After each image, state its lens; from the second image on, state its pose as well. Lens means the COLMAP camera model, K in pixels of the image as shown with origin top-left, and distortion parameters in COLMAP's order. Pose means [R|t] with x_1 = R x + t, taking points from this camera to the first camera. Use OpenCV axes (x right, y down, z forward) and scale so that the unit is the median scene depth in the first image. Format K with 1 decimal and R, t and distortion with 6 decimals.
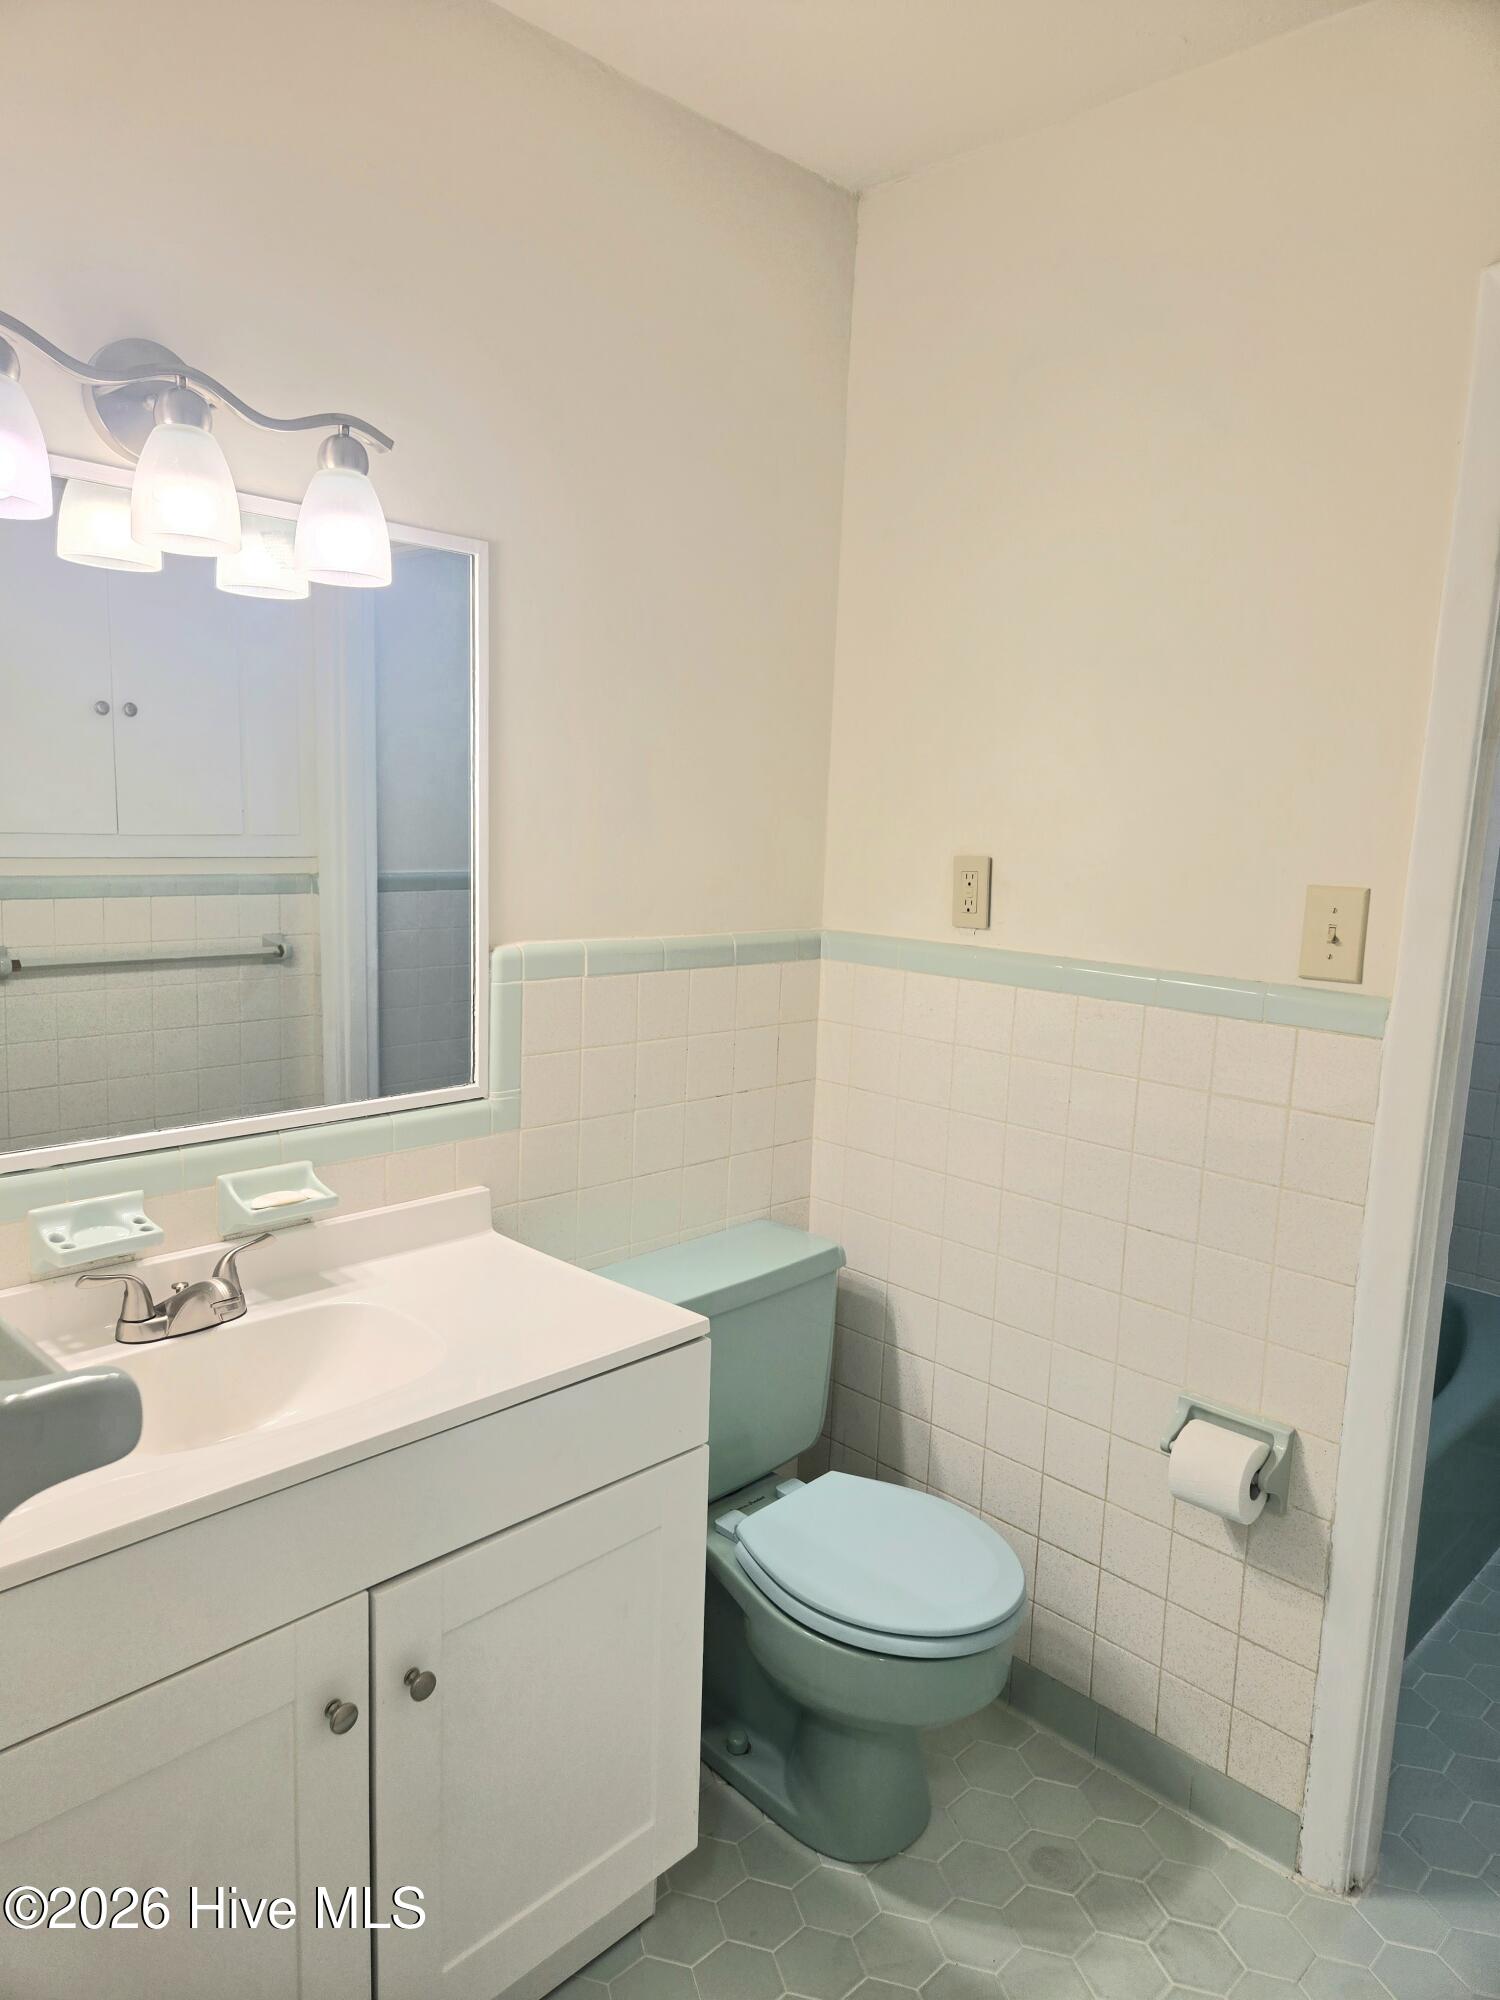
lens RADIAL K [[1336.5, 0, 743.4], [0, 1336.5, 1013.7], [0, 0, 1]] dist [0.064306, -0.040735]
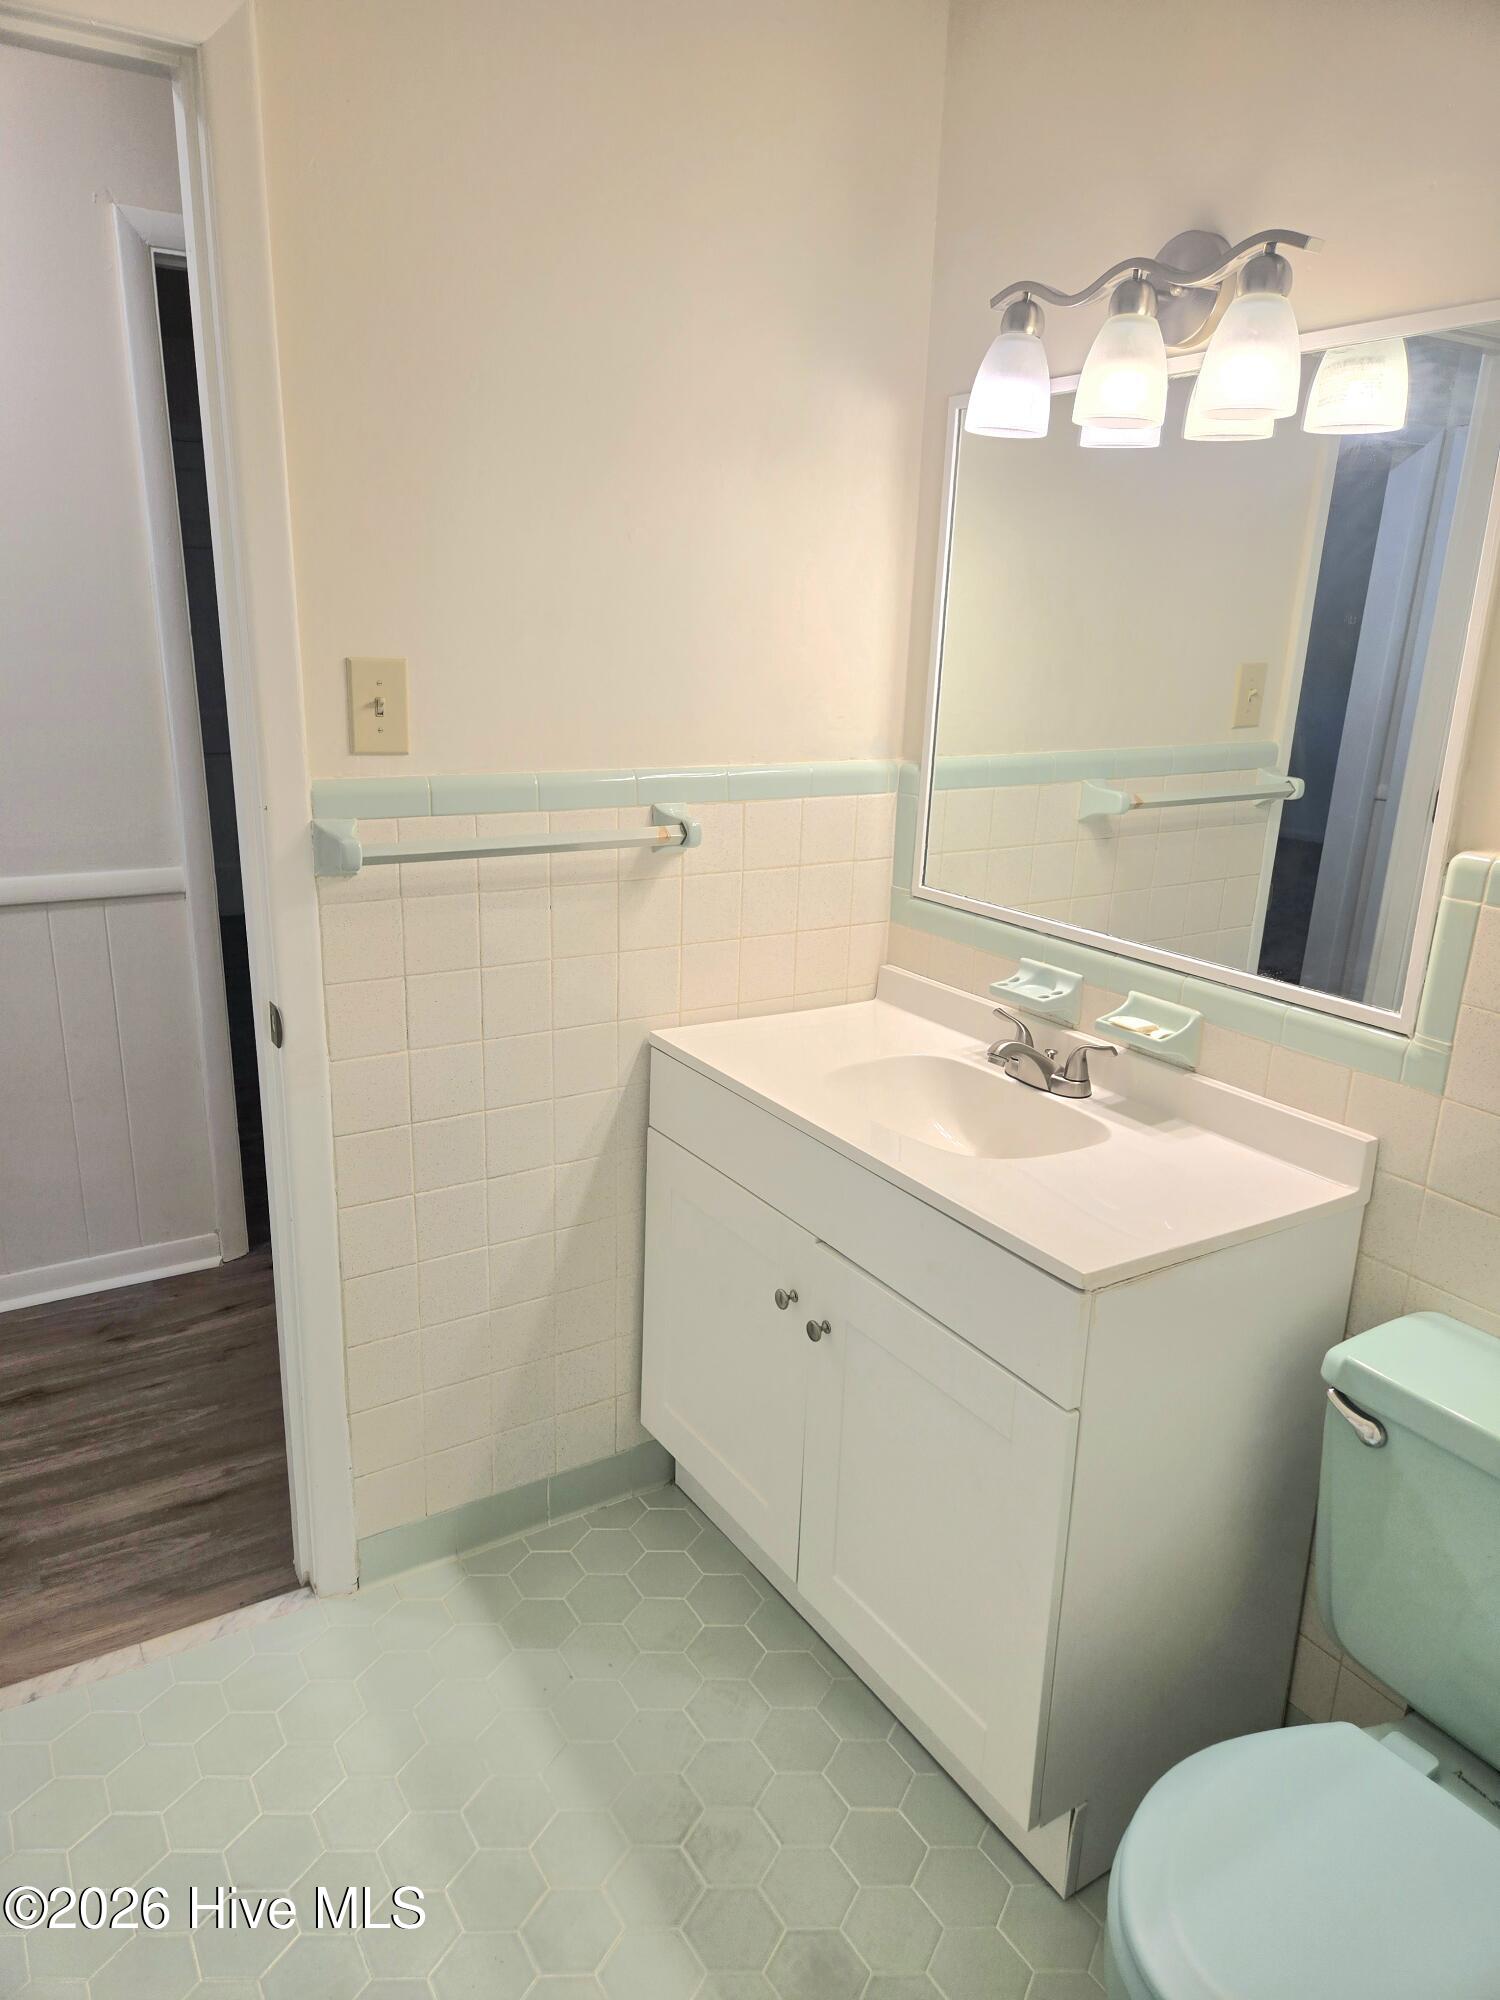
lens RADIAL K [[1336.5, 0, 735.4], [0, 1336.5, 1007.2], [0, 0, 1]] dist [0.064306, -0.040735]
pose [[-0.201344, 0.233995, -0.951161, 0.720358], [-0.198508, 0.941150, 0.273552, -0.104481], [0.959195, 0.243891, -0.143045, 0.800830]]
